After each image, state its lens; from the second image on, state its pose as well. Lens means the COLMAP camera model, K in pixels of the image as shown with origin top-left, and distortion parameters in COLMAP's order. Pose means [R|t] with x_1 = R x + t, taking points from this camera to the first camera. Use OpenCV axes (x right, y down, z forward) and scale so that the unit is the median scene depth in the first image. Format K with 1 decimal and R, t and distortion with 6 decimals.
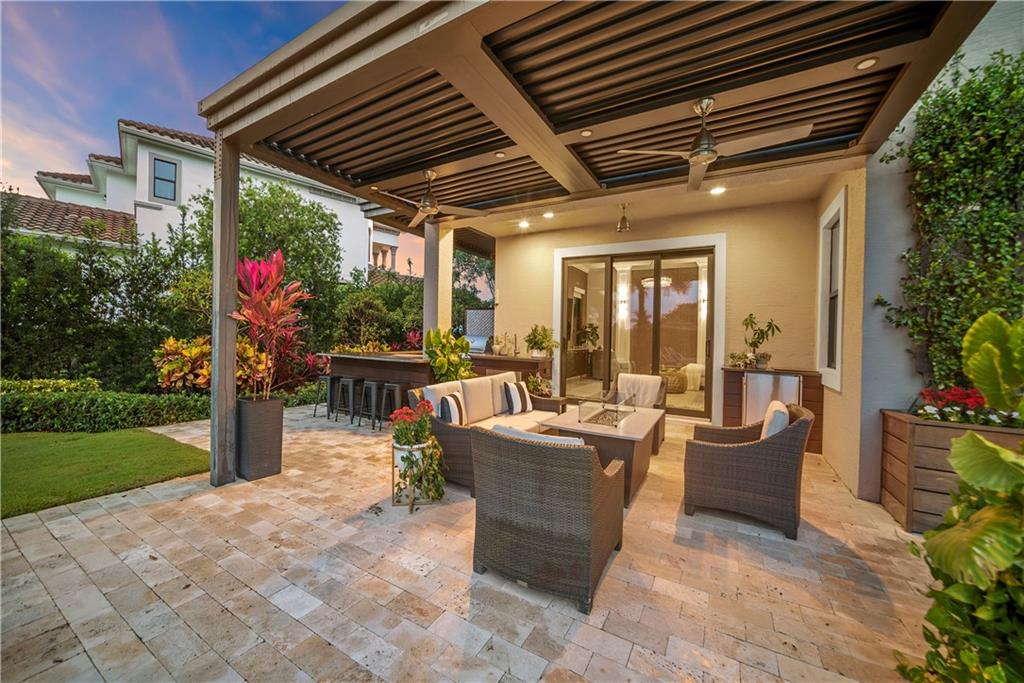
lens RADIAL K [[380.0, 0, 516.0], [0, 380.0, 342.2], [0, 0, 1]] dist [-0.009939, 0.000054]
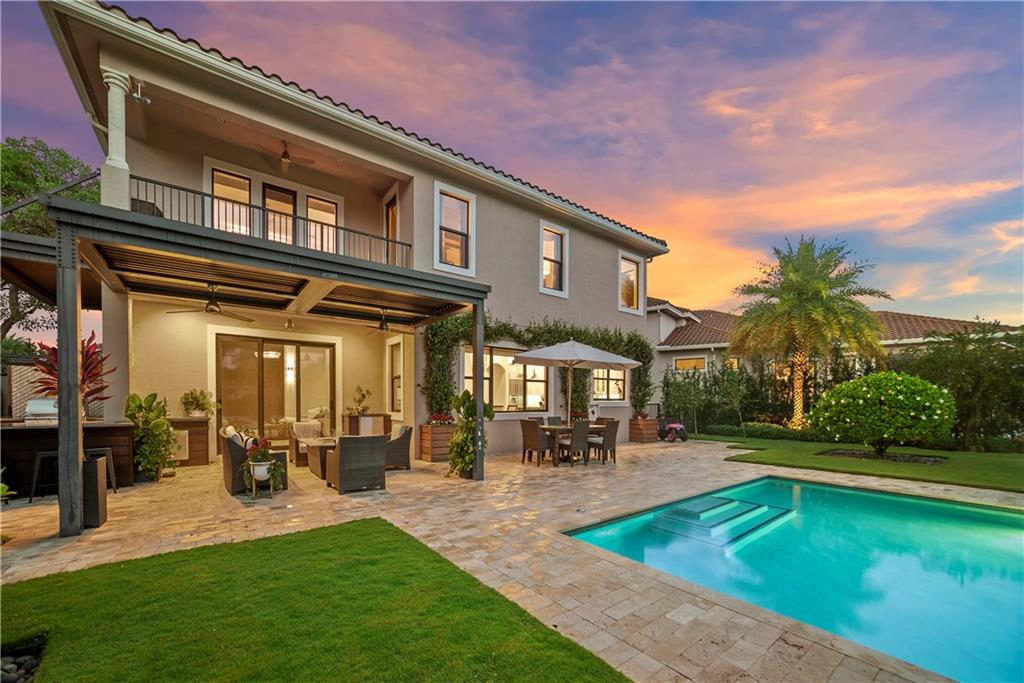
lens RADIAL K [[394.2, 0, 511.7], [0, 394.2, 396.3], [0, 0, 1]] dist [-0.012833, -0.000105]
pose [[0.394295, -0.010606, 0.918923, -0.678209], [0.013453, 0.999893, 0.005768, -0.016894], [-0.918886, 0.010088, 0.394395, -0.359548]]
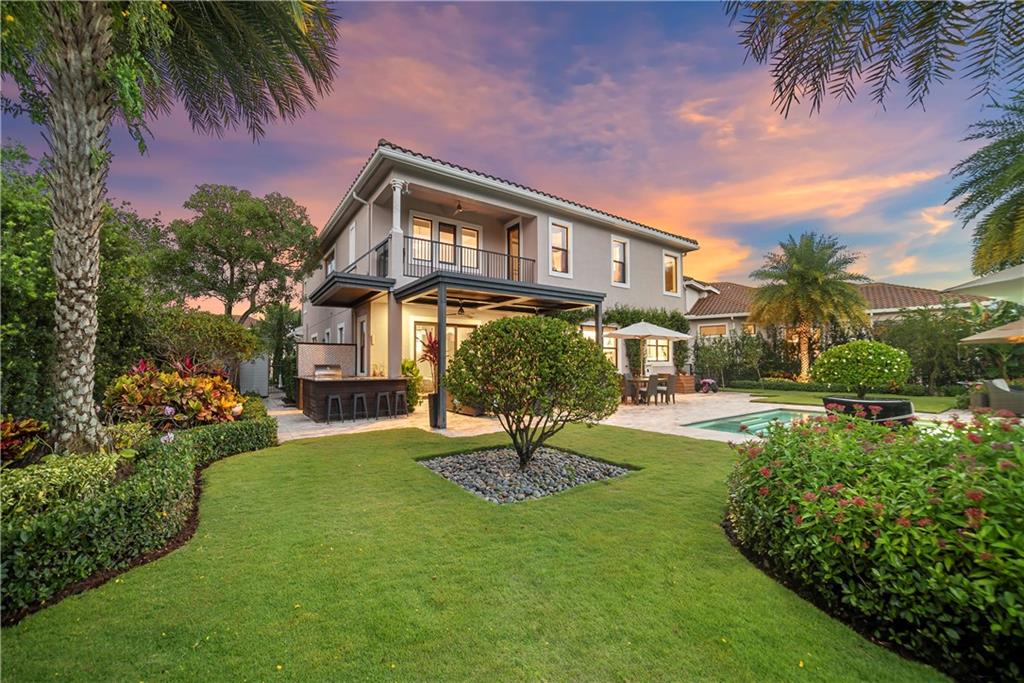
lens RADIAL K [[380.0, 0, 516.0], [0, 380.0, 342.2], [0, 0, 1]] dist [-0.009939, 0.000054]
pose [[0.426650, 0.024375, 0.904088, -1.420690], [0.022923, 0.999024, -0.037753, -0.035755], [-0.904126, 0.036831, 0.425675, -0.246406]]
